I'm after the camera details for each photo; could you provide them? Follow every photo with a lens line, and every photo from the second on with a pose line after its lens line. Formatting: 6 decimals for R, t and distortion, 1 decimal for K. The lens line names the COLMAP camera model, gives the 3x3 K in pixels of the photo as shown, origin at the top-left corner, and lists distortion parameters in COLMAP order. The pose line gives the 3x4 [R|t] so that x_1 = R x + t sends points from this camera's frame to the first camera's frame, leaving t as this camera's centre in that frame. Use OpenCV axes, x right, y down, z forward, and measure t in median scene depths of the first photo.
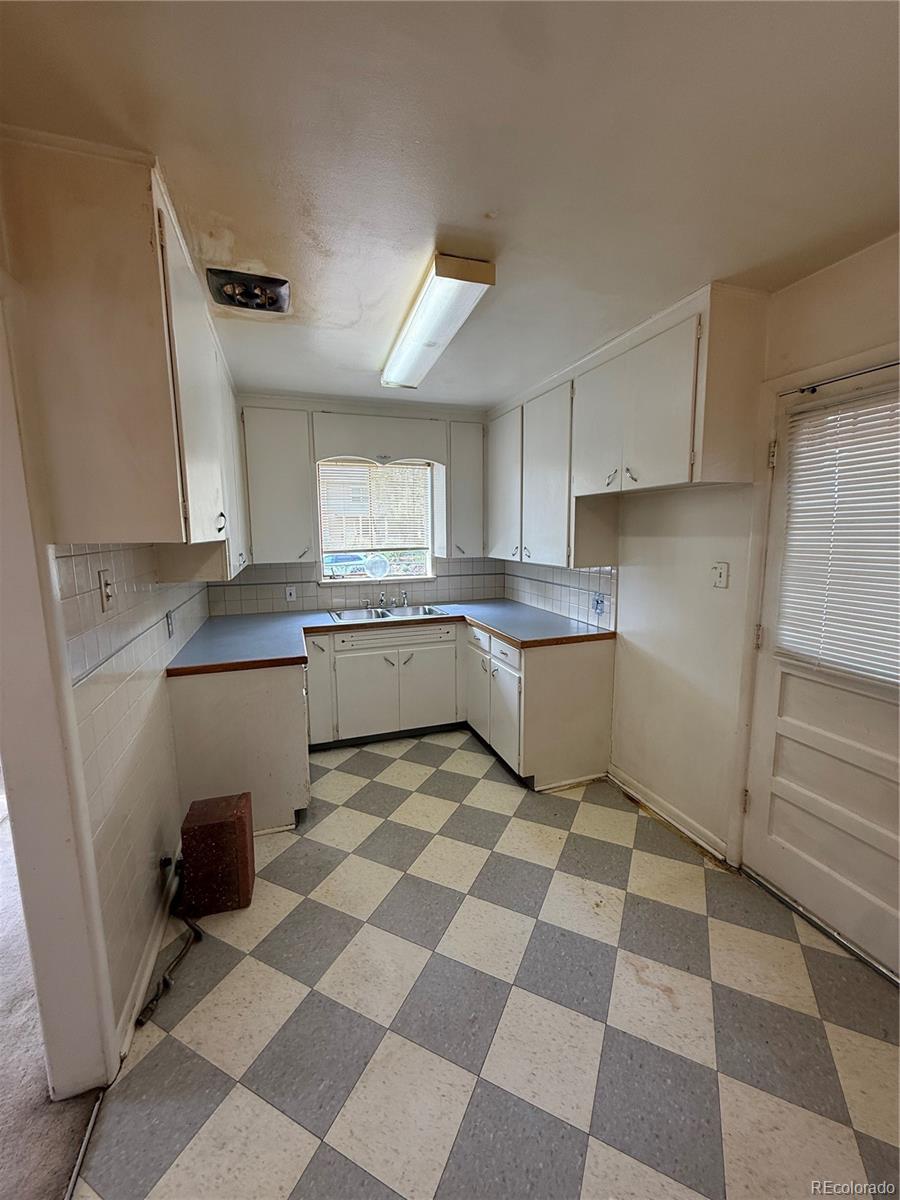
lens RADIAL K [[474.8, 0, 448.5], [0, 474.8, 594.7], [0, 0, 1]] dist [0.000687, 0.000045]
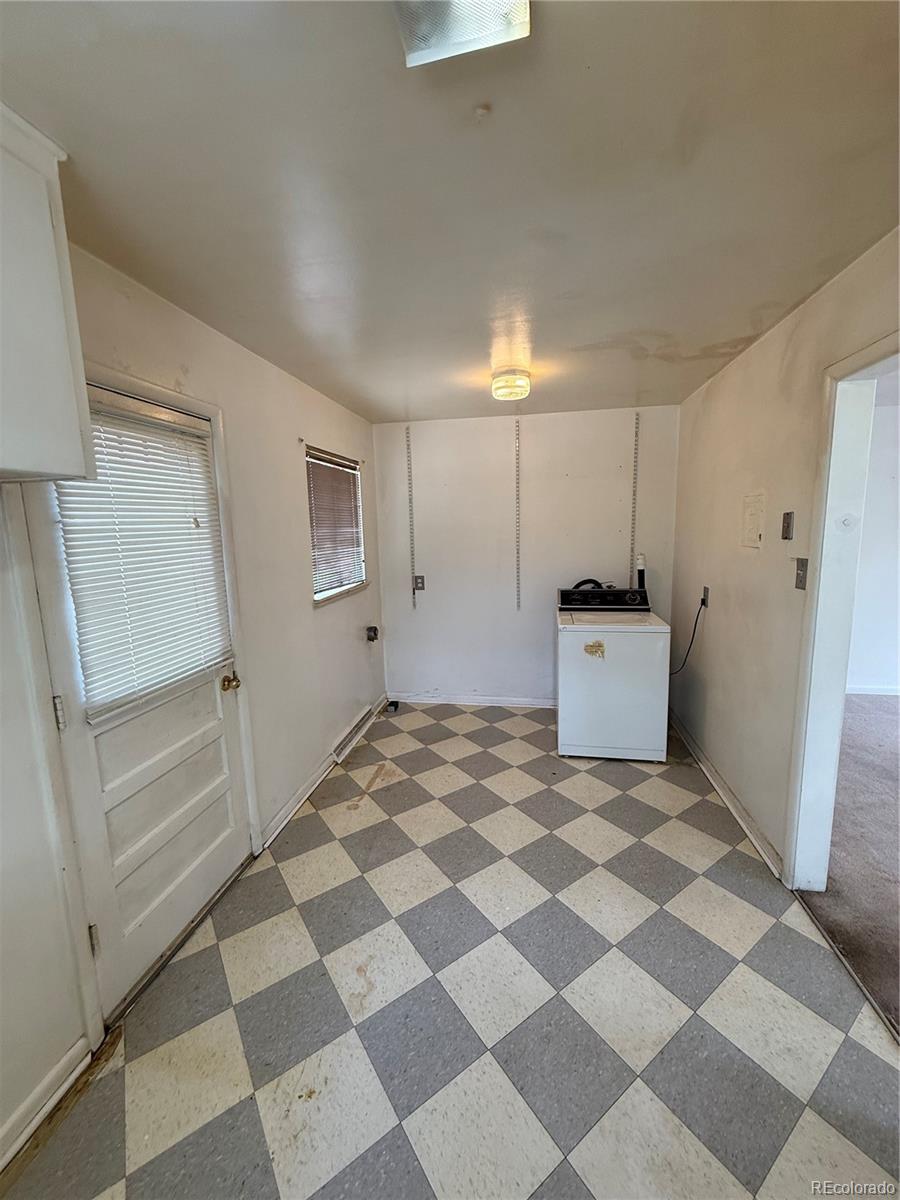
lens RADIAL K [[474.8, 0, 448.5], [0, 474.8, 594.7], [0, 0, 1]] dist [0.000687, 0.000045]
pose [[-0.869116, -0.034706, 0.493389, -0.191416], [0.105038, 0.961830, 0.252684, -0.212728], [-0.483326, 0.271436, -0.832297, 1.411055]]
